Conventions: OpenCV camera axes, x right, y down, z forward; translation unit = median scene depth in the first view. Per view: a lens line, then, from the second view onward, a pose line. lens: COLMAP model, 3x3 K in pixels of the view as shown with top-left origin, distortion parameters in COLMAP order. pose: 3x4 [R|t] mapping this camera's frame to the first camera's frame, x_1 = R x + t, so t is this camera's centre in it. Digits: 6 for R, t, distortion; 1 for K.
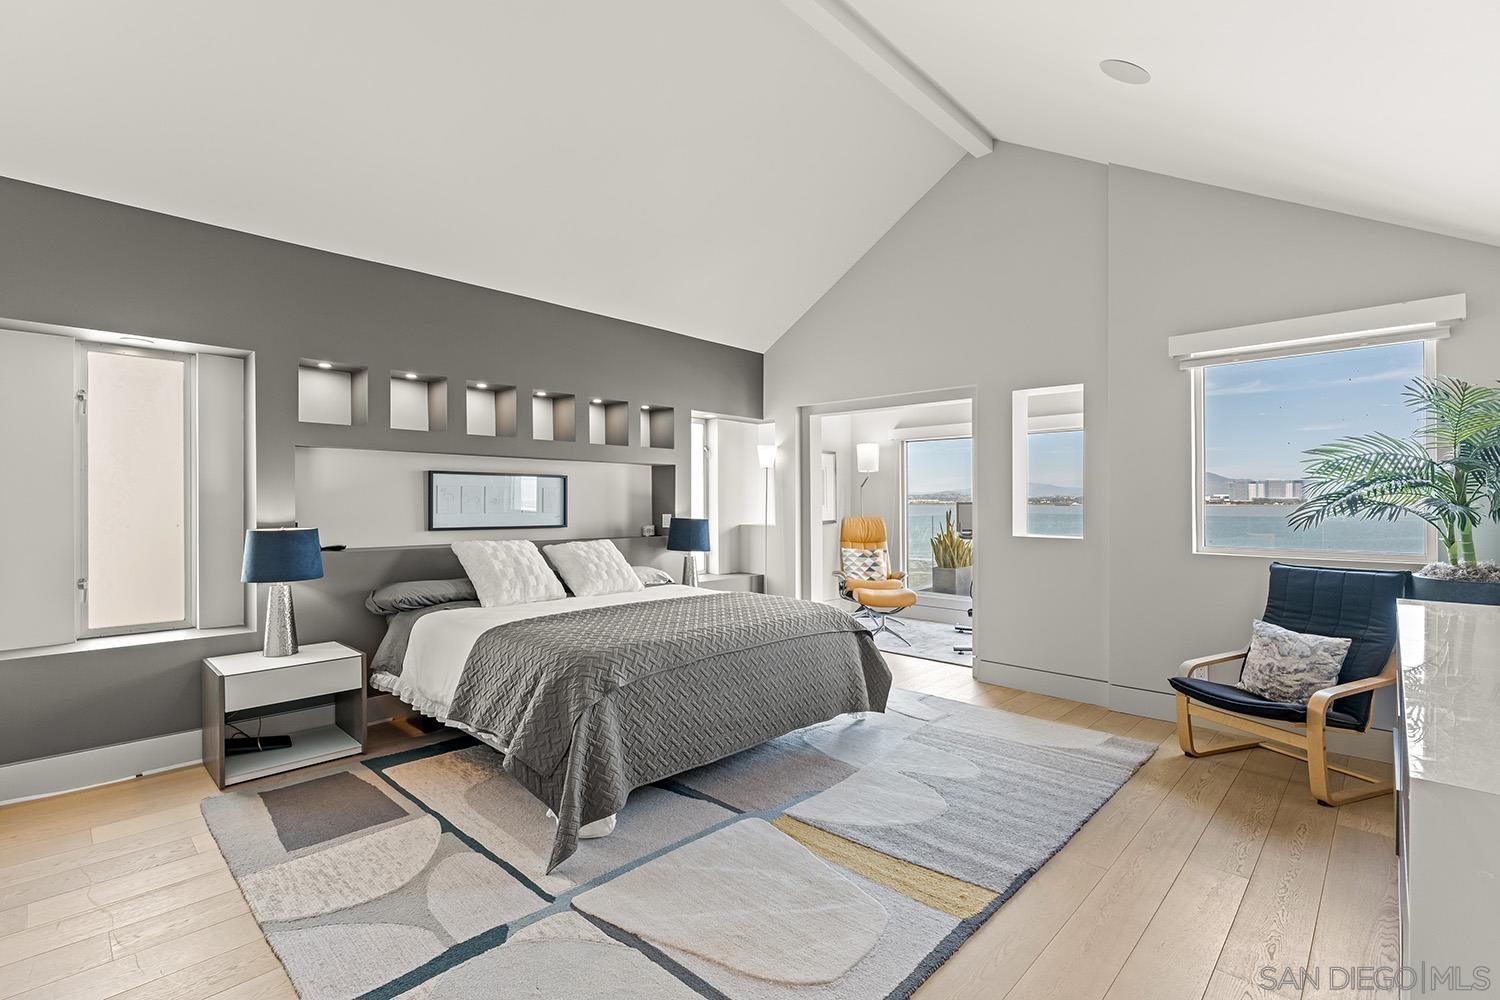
lens RADIAL K [[696.1, 0, 743.3], [0, 696.1, 501.1], [0, 0, 1]] dist [-0.001807, -0.000127]
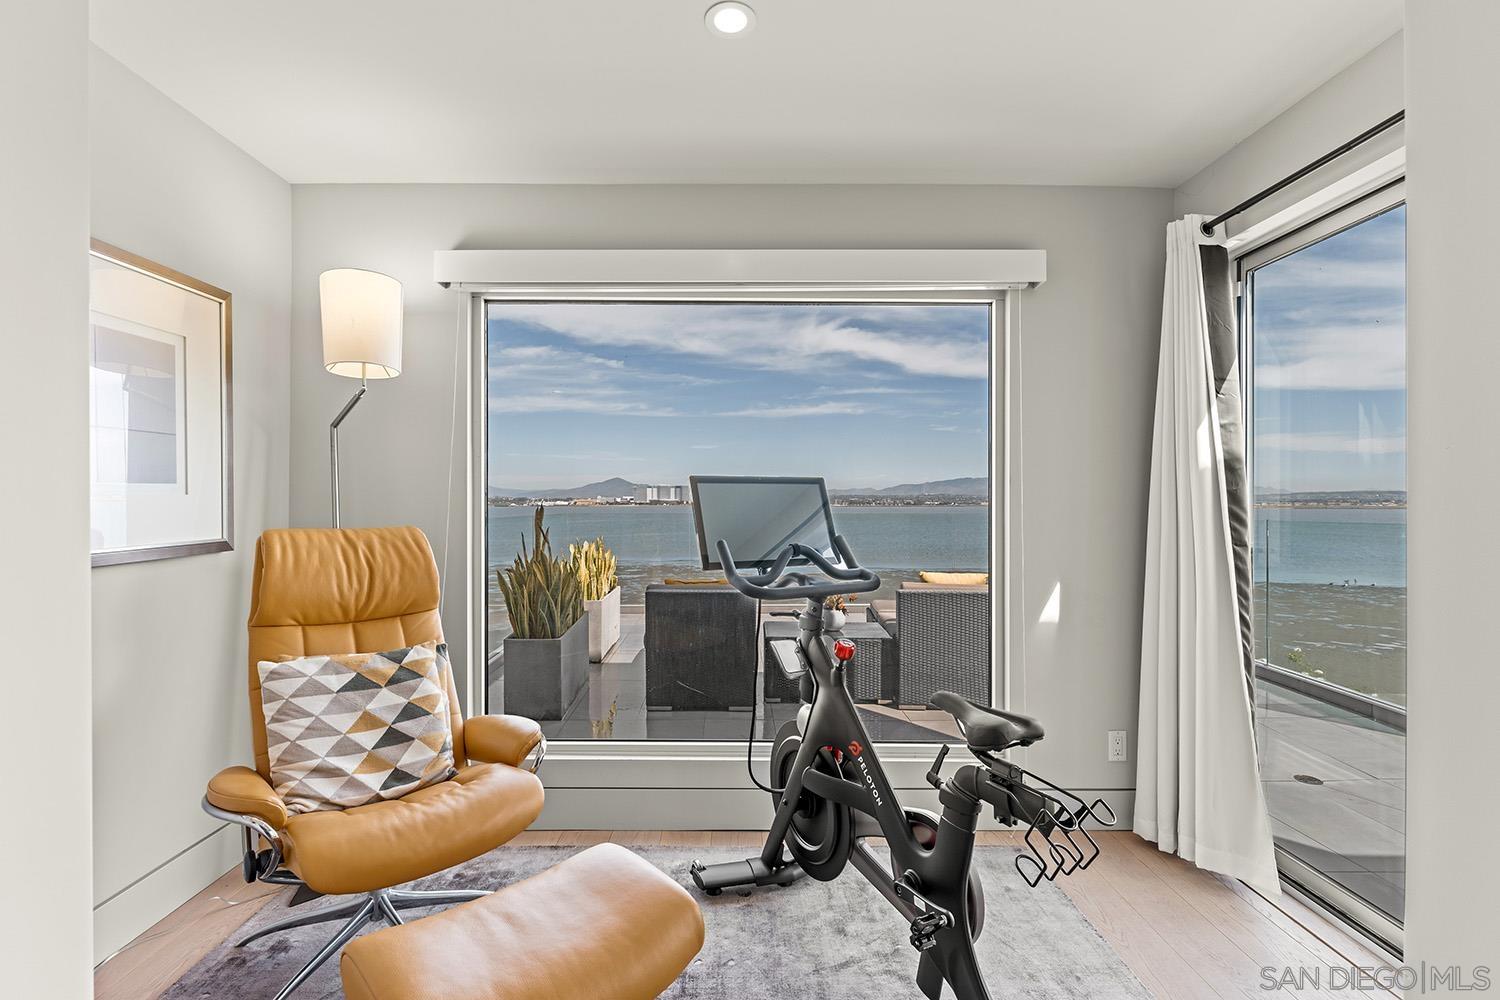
lens RADIAL K [[696.1, 0, 734.2], [0, 696.1, 501.0], [0, 0, 1]] dist [-0.001807, -0.000127]
pose [[0.727470, 0.004445, 0.686126, 0.095048], [-0.003926, 0.999990, -0.002315, 0.012398], [-0.686129, -0.001009, 0.727479, 0.703829]]
